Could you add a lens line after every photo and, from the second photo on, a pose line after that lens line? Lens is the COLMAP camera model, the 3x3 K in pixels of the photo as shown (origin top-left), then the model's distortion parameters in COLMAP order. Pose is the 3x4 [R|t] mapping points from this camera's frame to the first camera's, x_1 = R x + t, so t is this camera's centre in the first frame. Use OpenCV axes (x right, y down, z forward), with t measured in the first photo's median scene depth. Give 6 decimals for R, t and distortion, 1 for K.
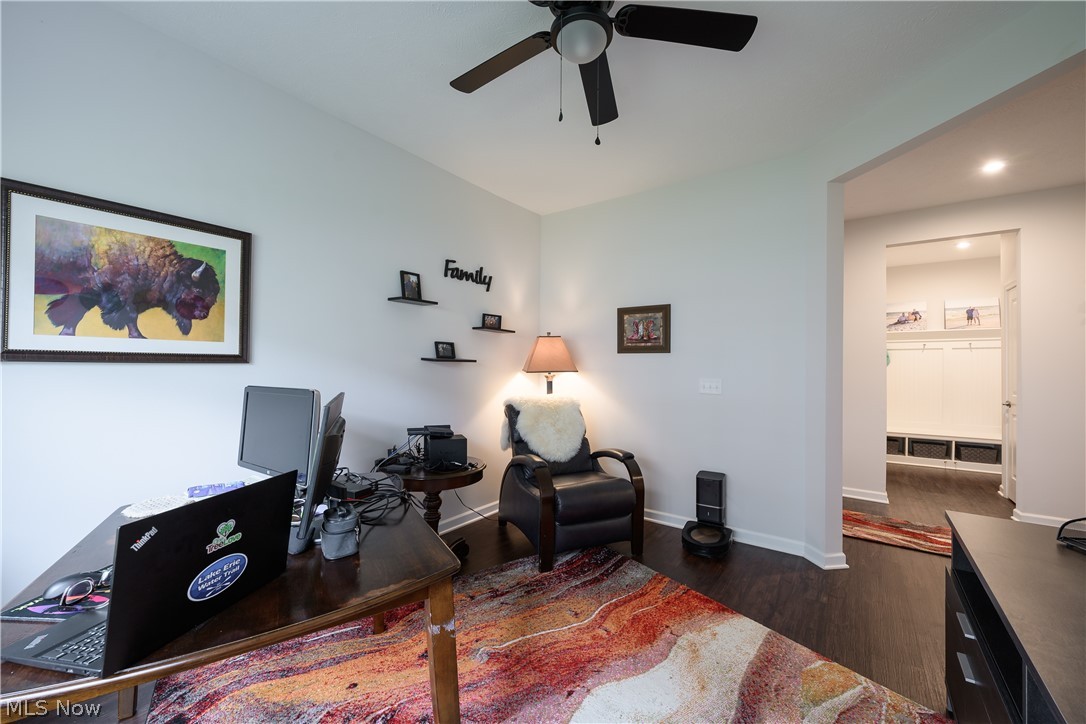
lens RADIAL K [[432.2, 0, 540.9], [0, 432.2, 361.4], [0, 0, 1]] dist [0.000047, -0.000396]
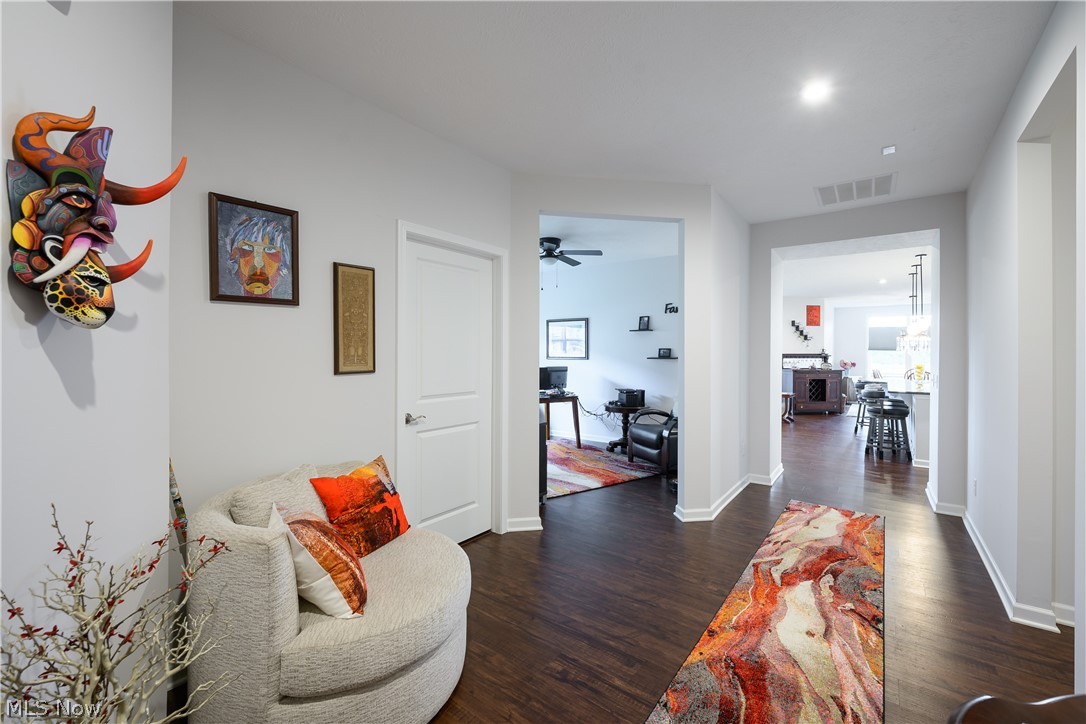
lens RADIAL K [[432.2, 0, 544.3], [0, 432.2, 355.8], [0, 0, 1]] dist [0.000047, -0.000396]
pose [[-0.019225, -0.003105, -0.999810, 1.682845], [0.013139, 0.999908, -0.003358, -0.013597], [0.999729, -0.013201, -0.019182, 0.518495]]
